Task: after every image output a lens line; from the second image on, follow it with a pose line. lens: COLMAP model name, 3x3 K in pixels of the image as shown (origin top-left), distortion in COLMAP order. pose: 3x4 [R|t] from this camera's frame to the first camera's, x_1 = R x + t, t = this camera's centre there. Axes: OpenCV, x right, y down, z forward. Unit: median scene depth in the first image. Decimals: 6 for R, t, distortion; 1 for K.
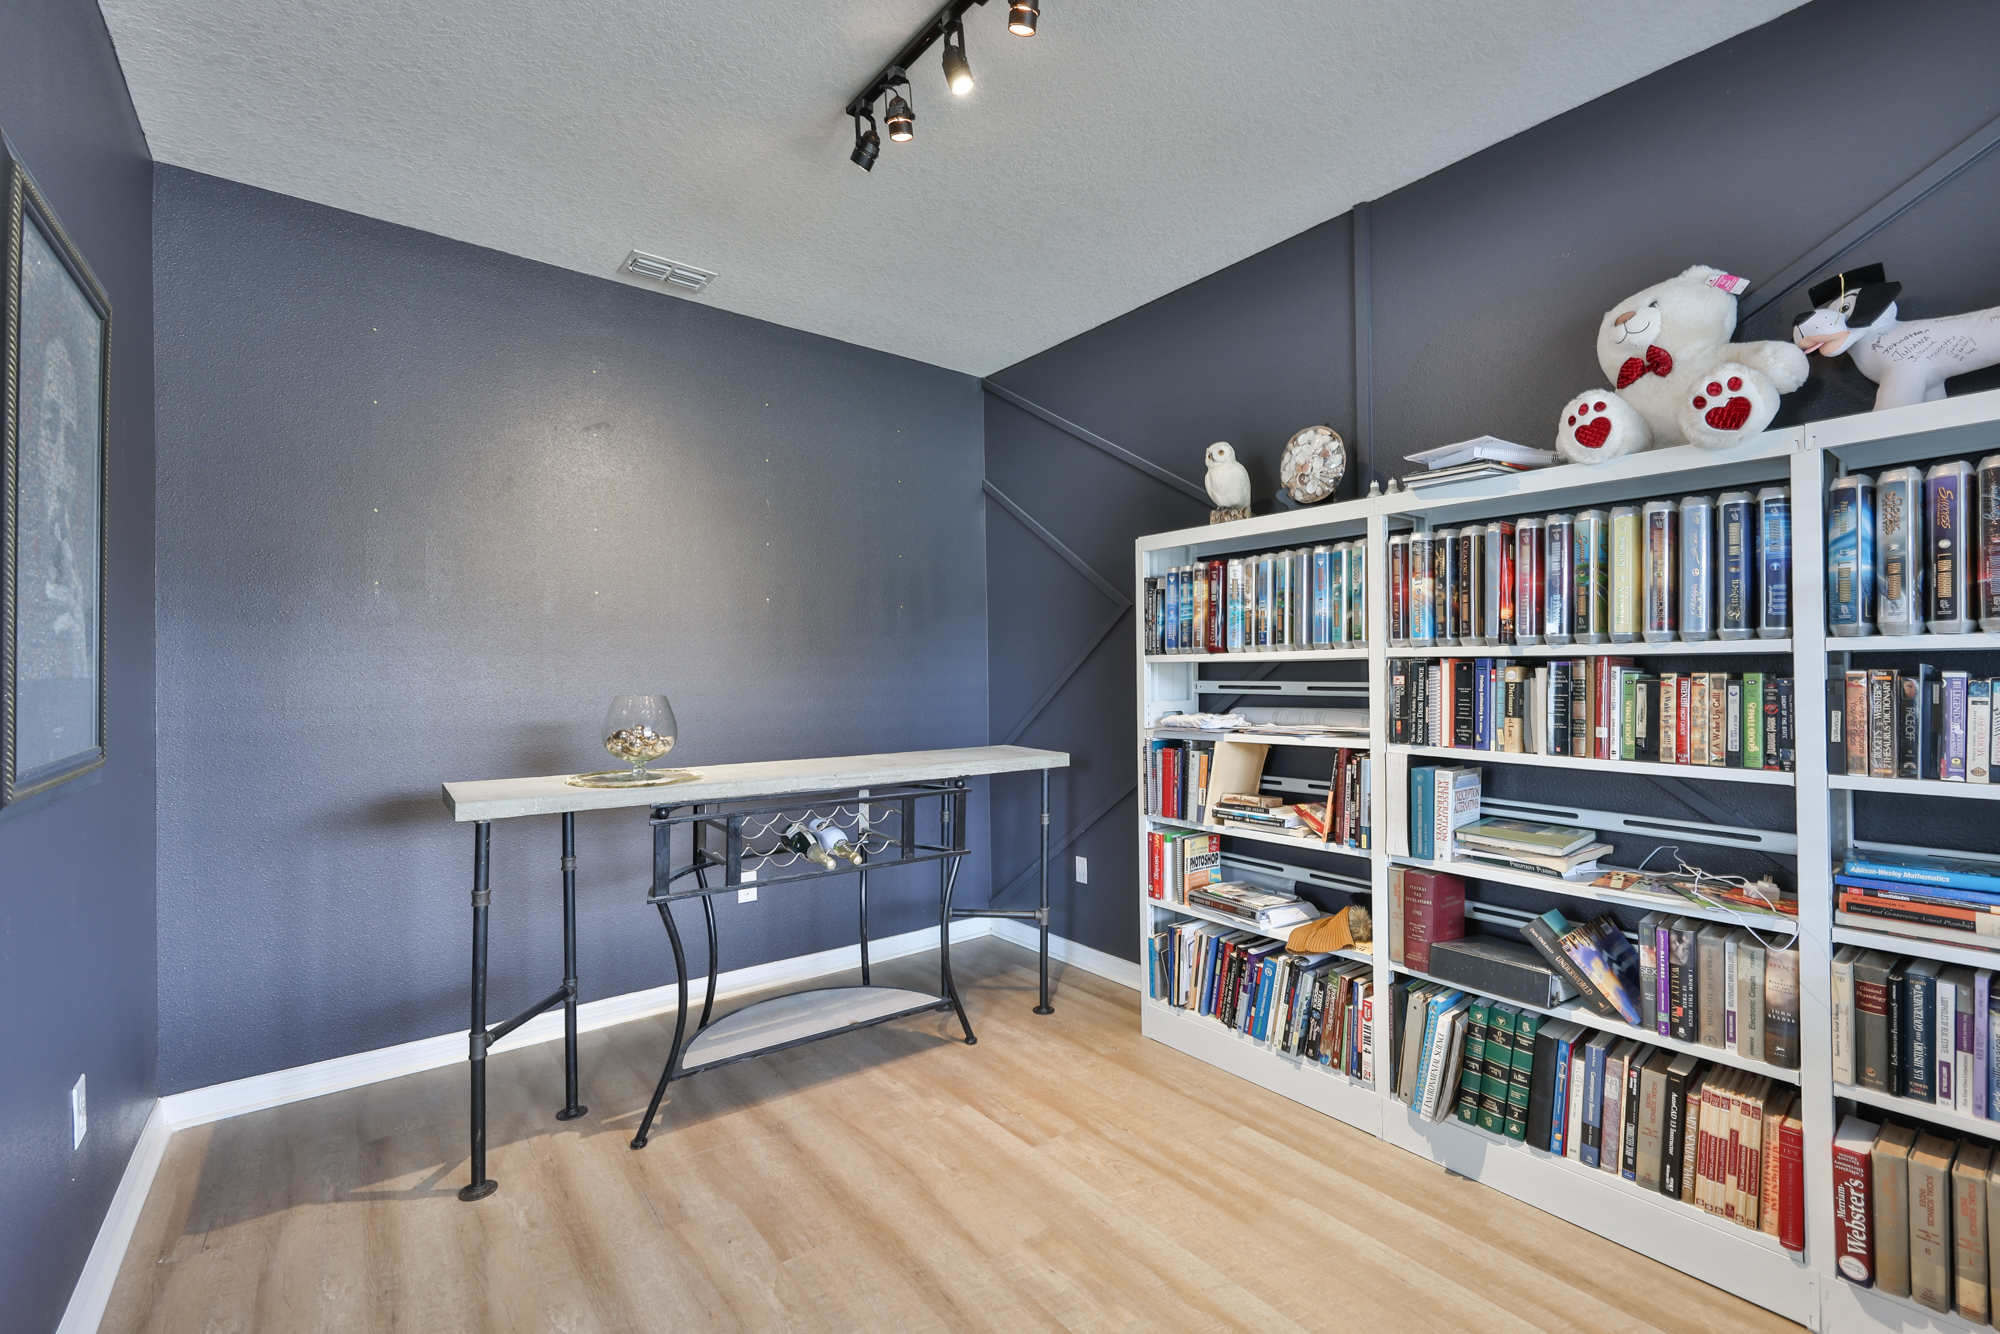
lens RADIAL K [[852.3, 0, 1048.1], [0, 852.3, 662.2], [0, 0, 1]] dist [-0.003034, 0.000661]
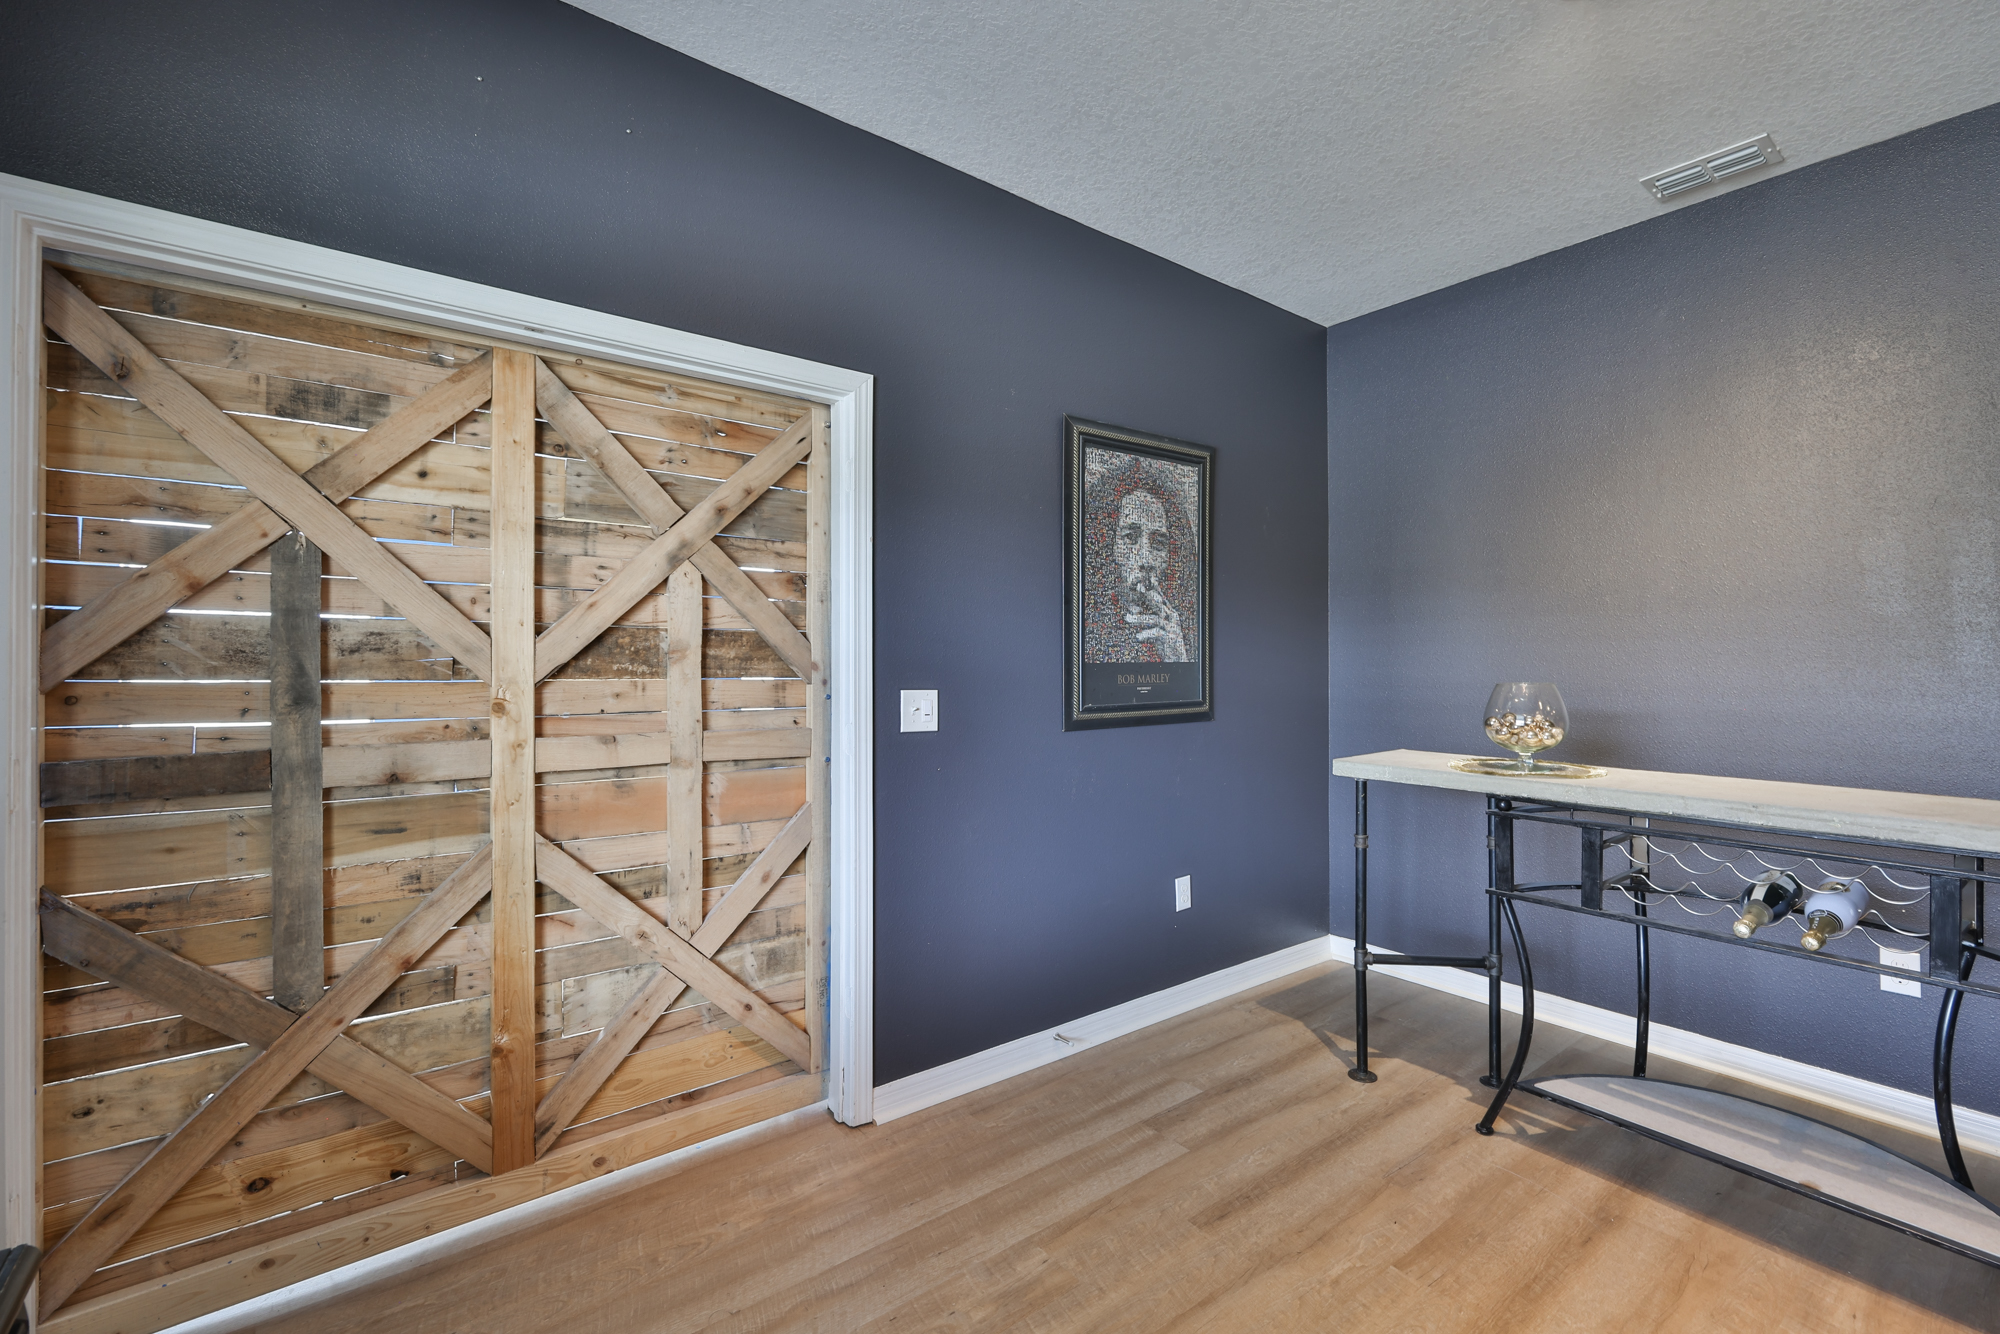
lens RADIAL K [[852.3, 0, 1018.9], [0, 852.3, 654.4], [0, 0, 1]] dist [-0.003034, 0.000661]
pose [[-0.002759, -0.005290, -0.999982, 0.501090], [0.004818, 0.999974, -0.005304, 0.013068], [0.999985, -0.004833, -0.002734, 0.447962]]
